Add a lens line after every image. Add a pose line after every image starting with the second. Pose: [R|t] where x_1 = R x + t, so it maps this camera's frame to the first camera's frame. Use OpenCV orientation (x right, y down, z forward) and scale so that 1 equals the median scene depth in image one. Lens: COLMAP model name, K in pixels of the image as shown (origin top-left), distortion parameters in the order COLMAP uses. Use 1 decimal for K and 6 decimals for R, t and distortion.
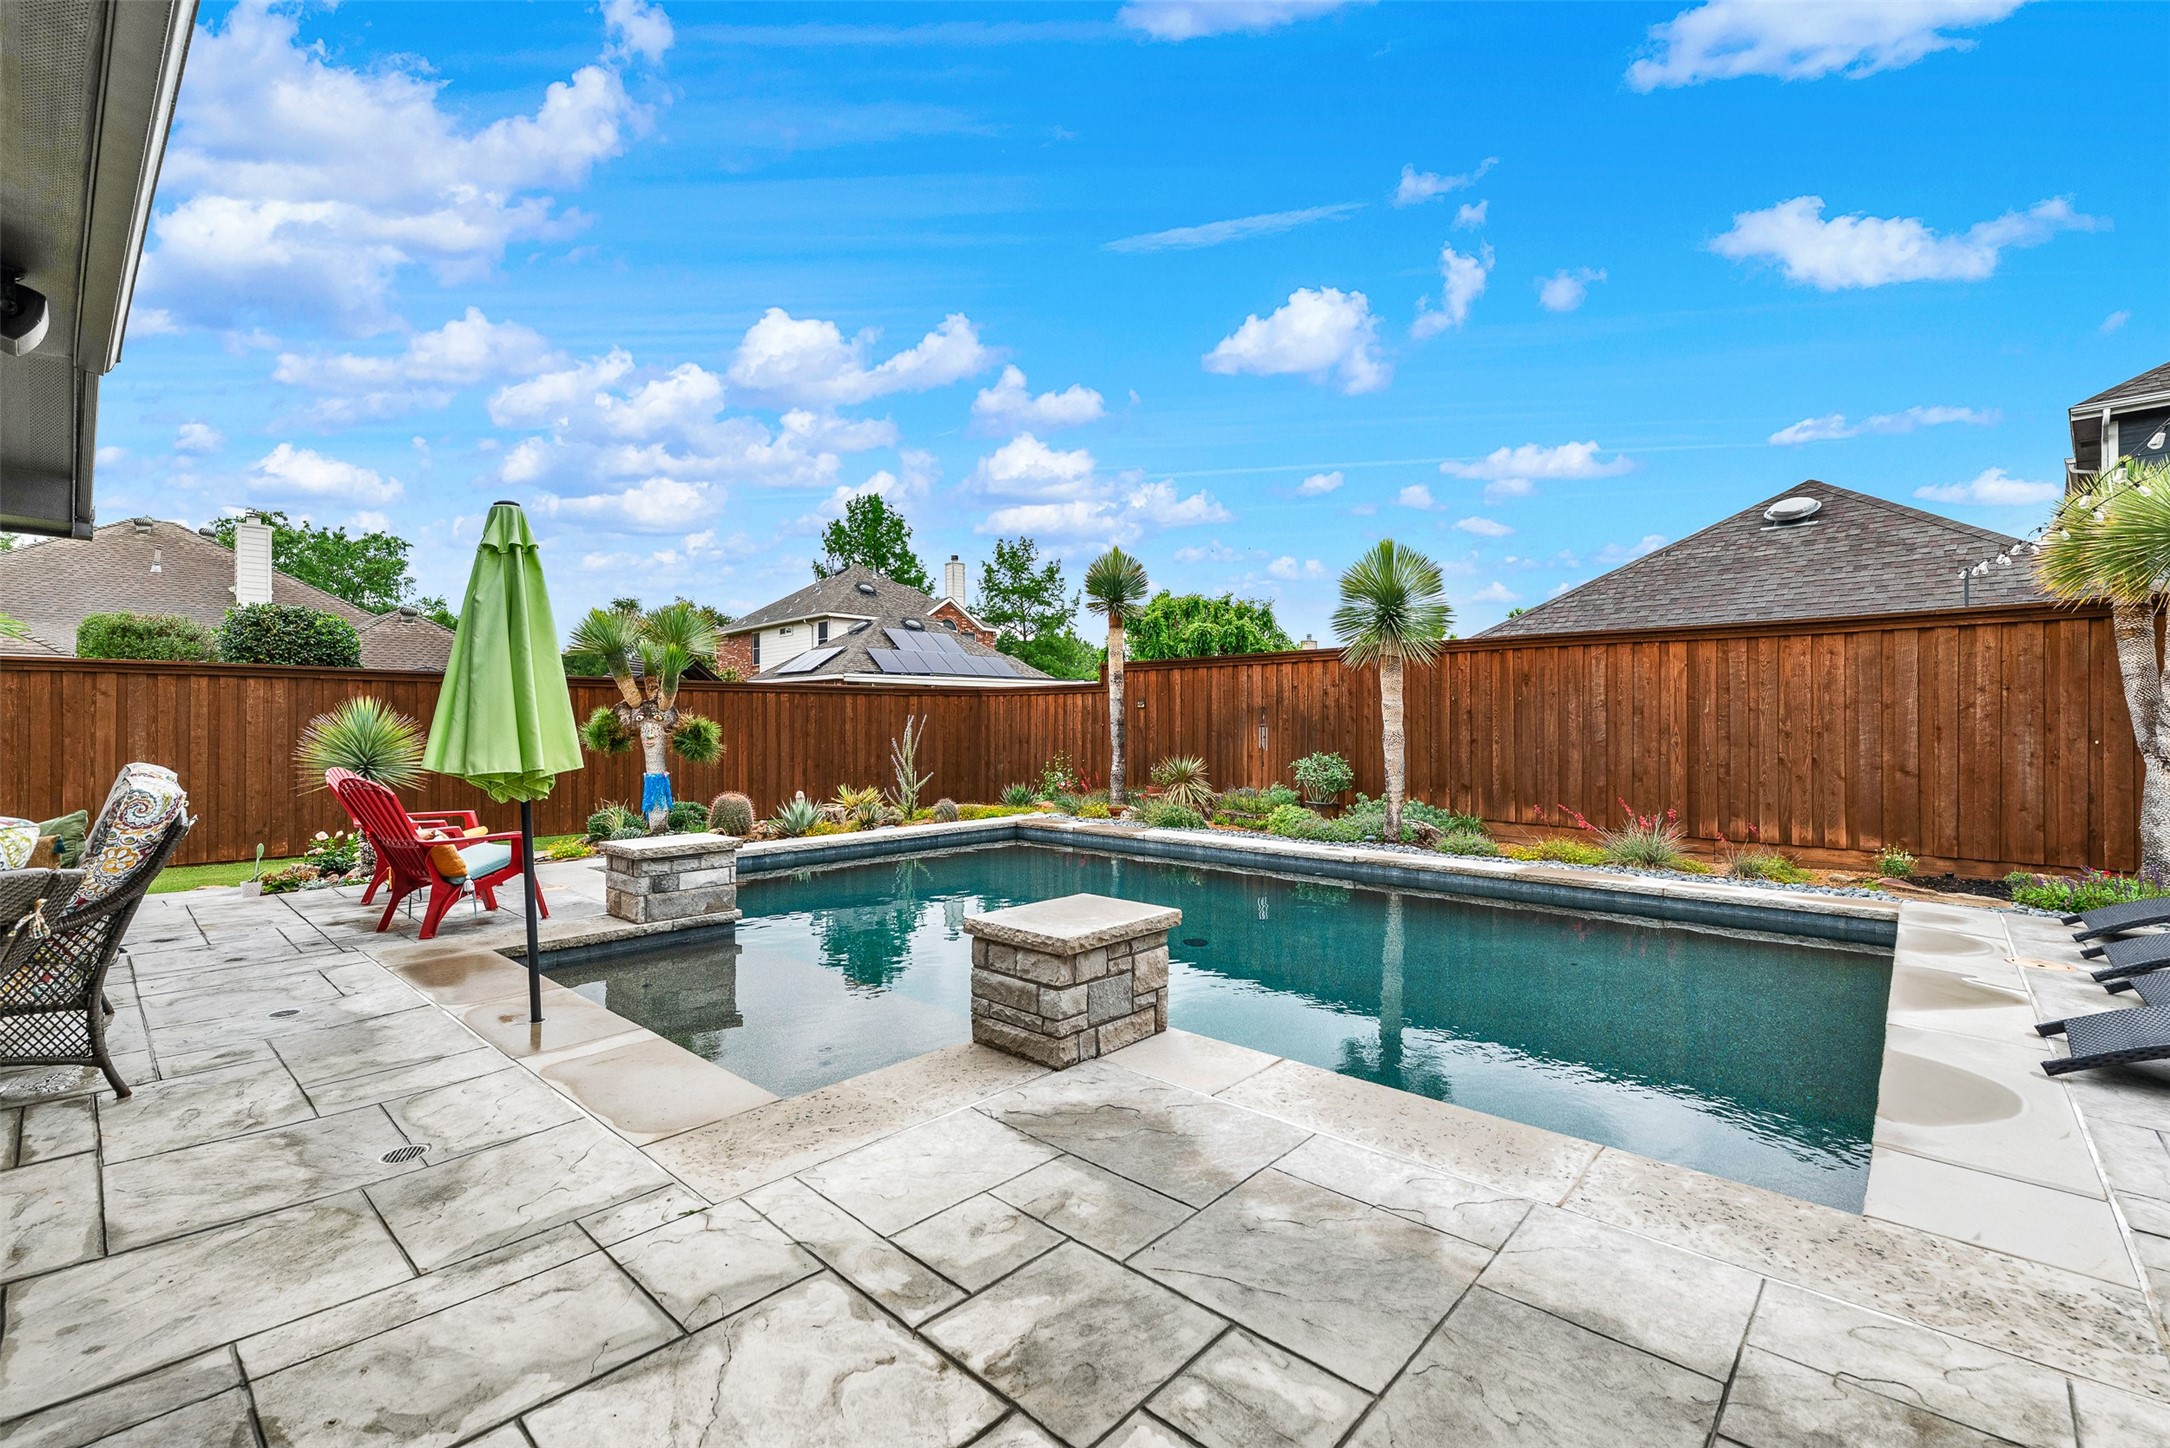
lens RADIAL K [[931.8, 0, 1085.0], [0, 931.8, 724.0], [0, 0, 1]] dist [-0.002445, -0.000095]
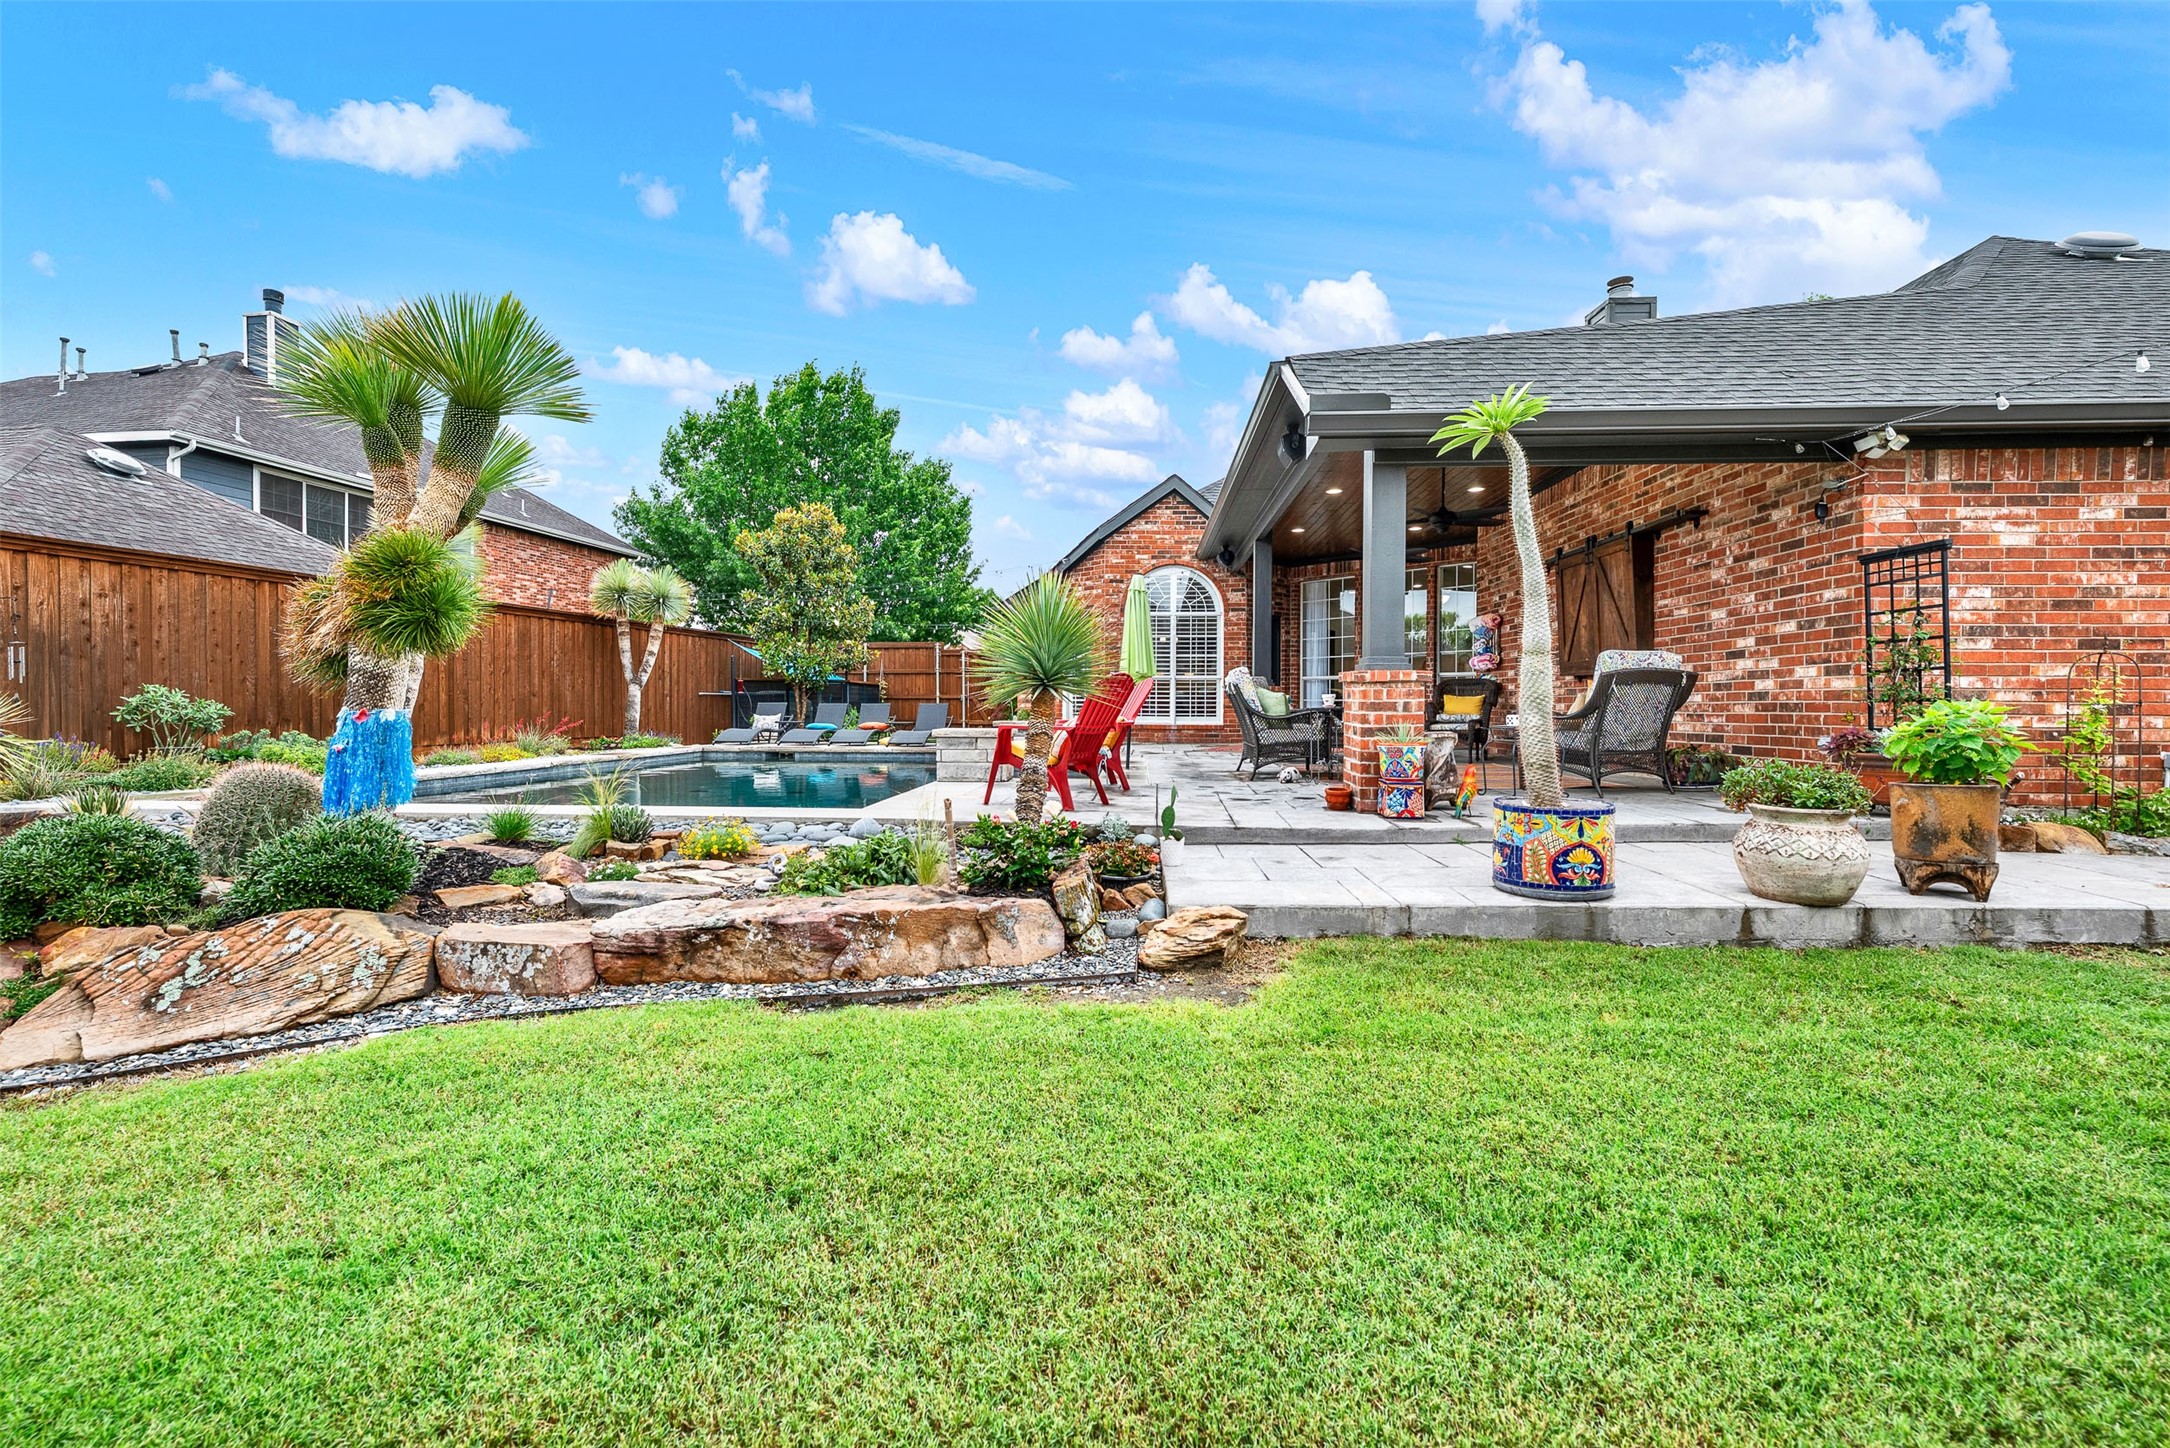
lens RADIAL K [[940.4, 0, 1090.0], [0, 940.4, 704.8], [0, 0, 1]] dist [-0.001458, -0.000004]
pose [[-0.619925, -0.004352, 0.784649, -0.825048], [-0.003664, 0.999990, 0.002651, 0.041651], [-0.784652, -0.001231, -0.619935, 0.863819]]
